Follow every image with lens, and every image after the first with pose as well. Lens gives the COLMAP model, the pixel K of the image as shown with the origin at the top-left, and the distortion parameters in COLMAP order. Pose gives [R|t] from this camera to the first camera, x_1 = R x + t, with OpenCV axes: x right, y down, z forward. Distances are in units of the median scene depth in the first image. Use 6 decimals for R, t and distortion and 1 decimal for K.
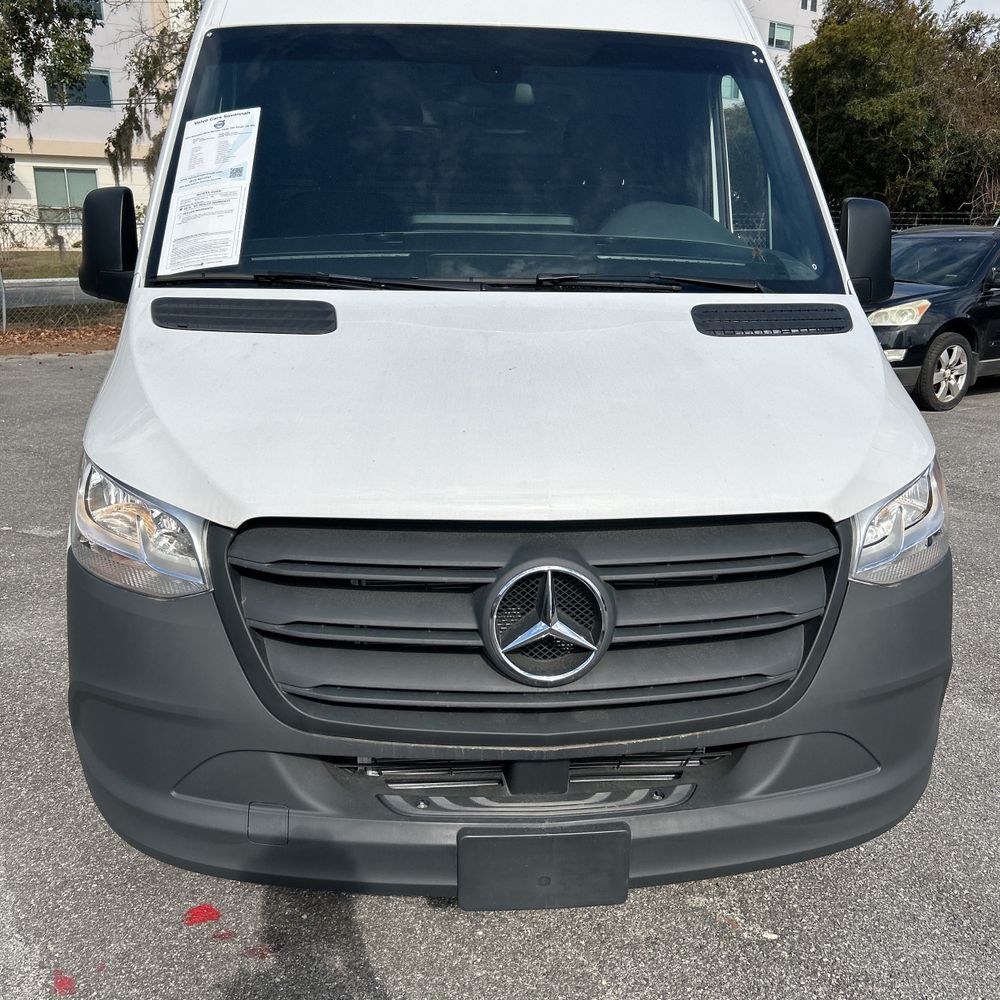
lens RADIAL K [[1009.7, 0, 504.0], [0, 1009.7, 500.5], [0, 0, 1]] dist [0.021308, 0.000000]
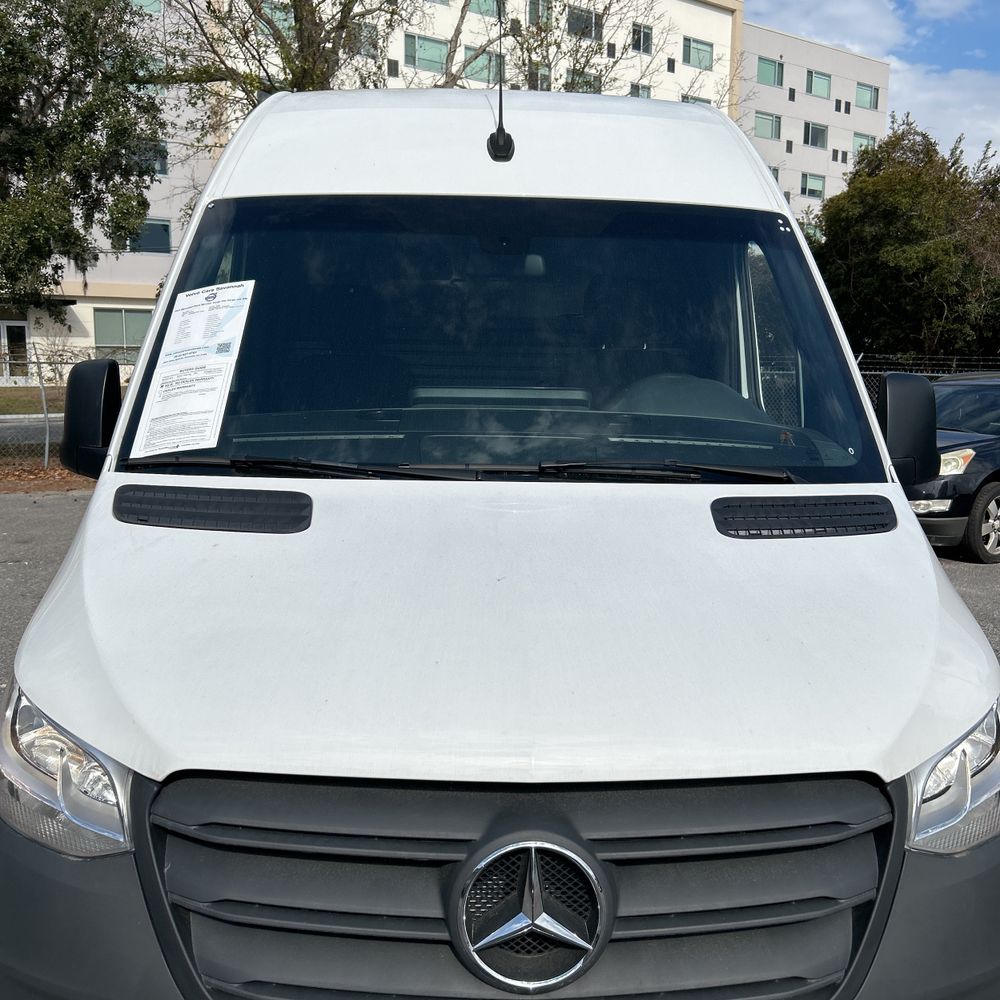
lens RADIAL K [[1009.7, 0, 497.1], [0, 1009.7, 499.7], [0, 0, 1]] dist [0.021308, 0.000000]
pose [[0.998922, 0.010854, -0.045130, 0.033439], [-0.016562, 0.991623, -0.128099, -0.069179], [0.043362, 0.128709, 0.990734, 0.101718]]
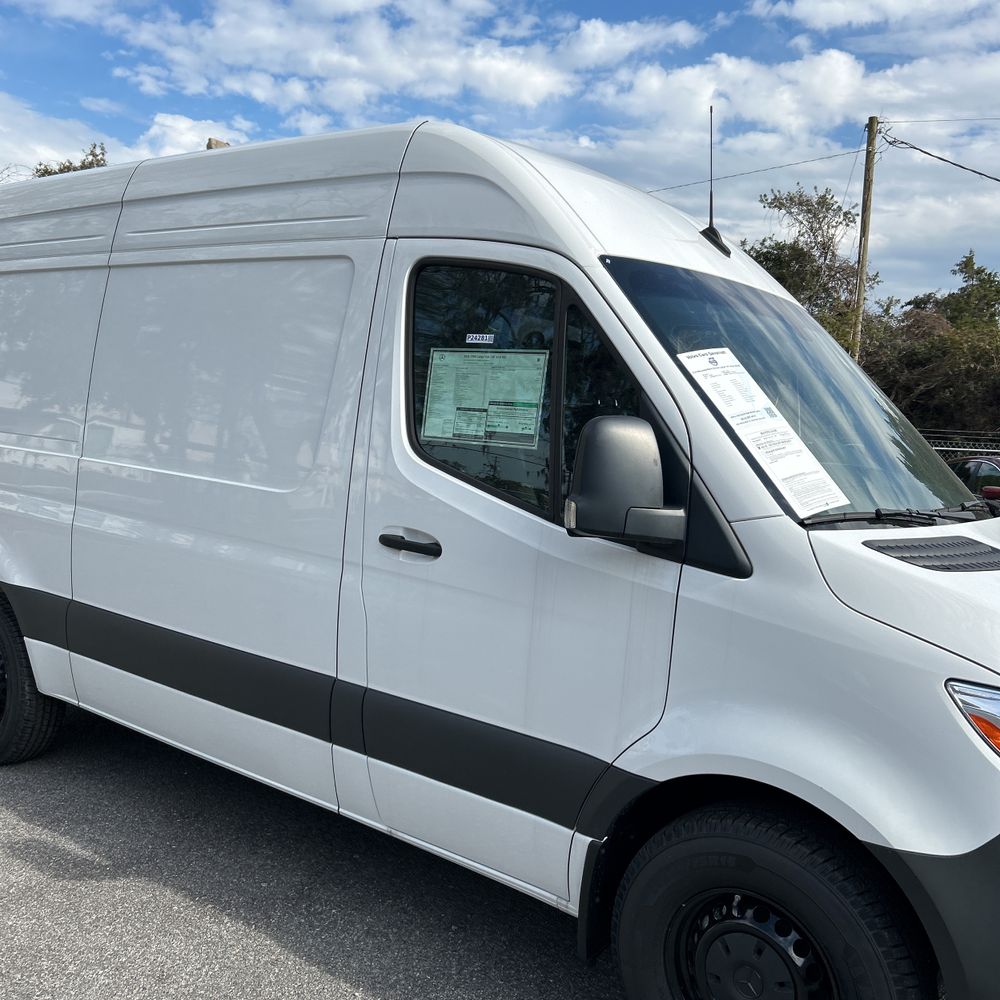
lens RADIAL K [[1009.7, 0, 506.4], [0, 1009.7, 499.0], [0, 0, 1]] dist [0.021308, 0.000000]
pose [[0.667652, -0.028518, 0.743927, -1.216636], [0.144928, 0.985127, -0.092303, -0.184943], [-0.730231, 0.169442, 0.661855, 0.542484]]
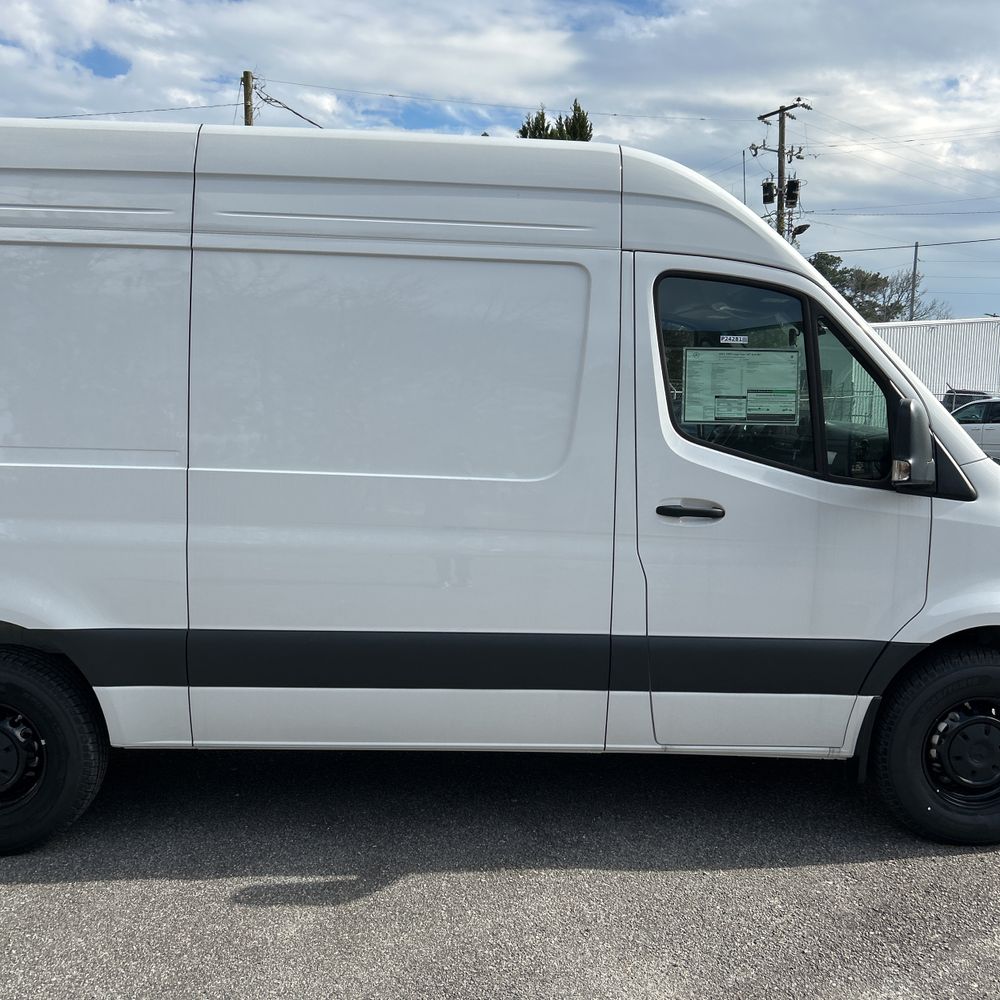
lens RADIAL K [[1009.7, 0, 521.0], [0, 1009.7, 524.5], [0, 0, 1]] dist [0.021308, 0.000000]
pose [[0.052868, -0.138493, 0.988951, -1.844184], [0.250817, 0.960431, 0.121090, -0.471636], [-0.966590, 0.241644, 0.085513, 1.522786]]
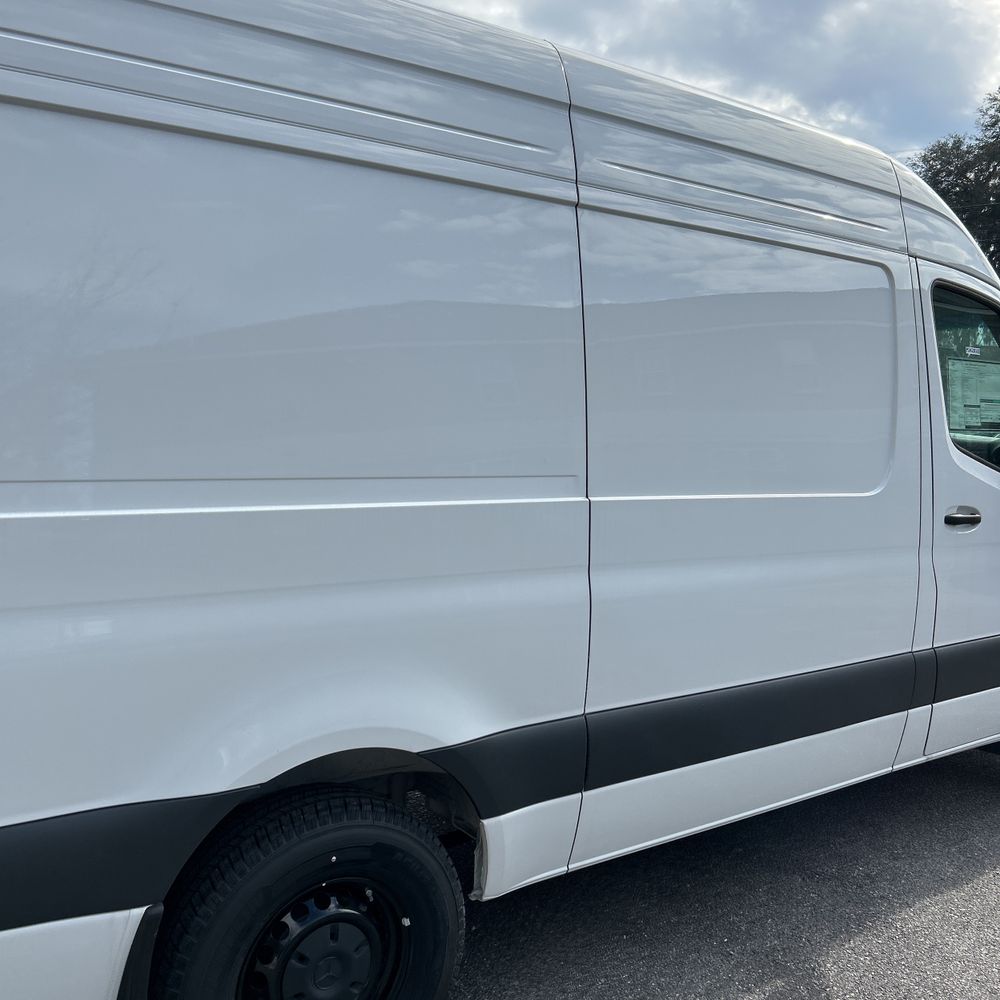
lens RADIAL K [[1009.7, 0, 494.0], [0, 1009.7, 504.7], [0, 0, 1]] dist [0.021308, 0.000000]
pose [[-0.508690, -0.103705, 0.854681, -1.315027], [0.200920, 0.951008, 0.234977, -0.749681], [-0.837177, 0.291253, -0.462932, 2.630600]]
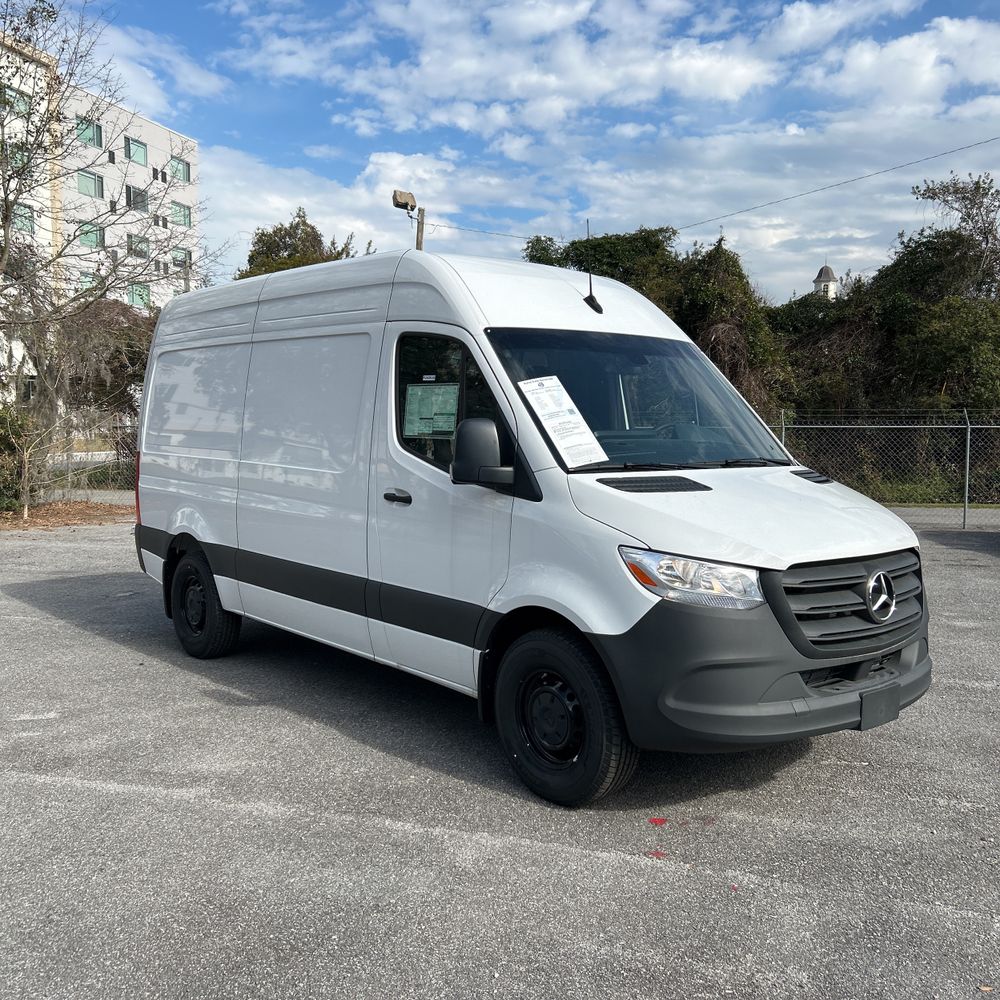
lens RADIAL K [[1009.7, 0, 499.6], [0, 1009.7, 494.5], [0, 0, 1]] dist [0.021308, 0.000000]
pose [[0.812021, -0.048861, 0.581580, -1.441495], [0.157272, 0.977947, -0.137426, 0.049102], [-0.562039, 0.203059, 0.801797, -0.346474]]
